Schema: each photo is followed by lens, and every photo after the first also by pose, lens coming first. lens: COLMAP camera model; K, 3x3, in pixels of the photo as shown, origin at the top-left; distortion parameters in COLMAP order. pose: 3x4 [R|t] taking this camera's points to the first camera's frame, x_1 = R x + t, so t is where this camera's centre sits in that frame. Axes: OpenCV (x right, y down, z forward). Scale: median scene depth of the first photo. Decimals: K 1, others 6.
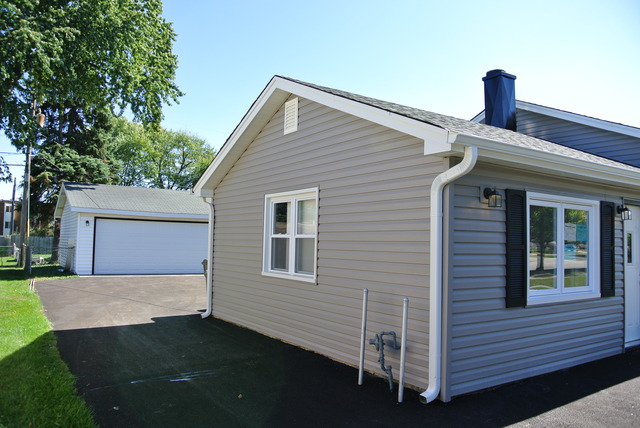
lens RADIAL K [[497.9, 0, 320.0], [0, 497.9, 214.0], [0, 0, 1]] dist [-0.097084, 0.004466]
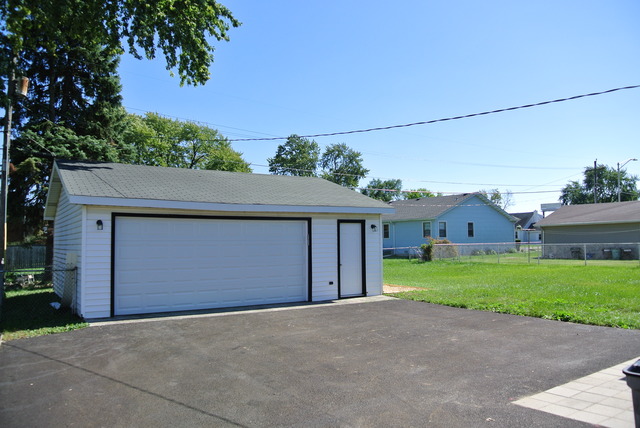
lens RADIAL K [[497.9, 0, 320.0], [0, 497.9, 214.0], [0, 0, 1]] dist [-0.097084, 0.004466]
pose [[0.999565, -0.028926, 0.005746, -0.141541], [0.028919, 0.999581, 0.001301, 0.007986], [-0.005781, -0.001134, 0.999983, 0.272823]]
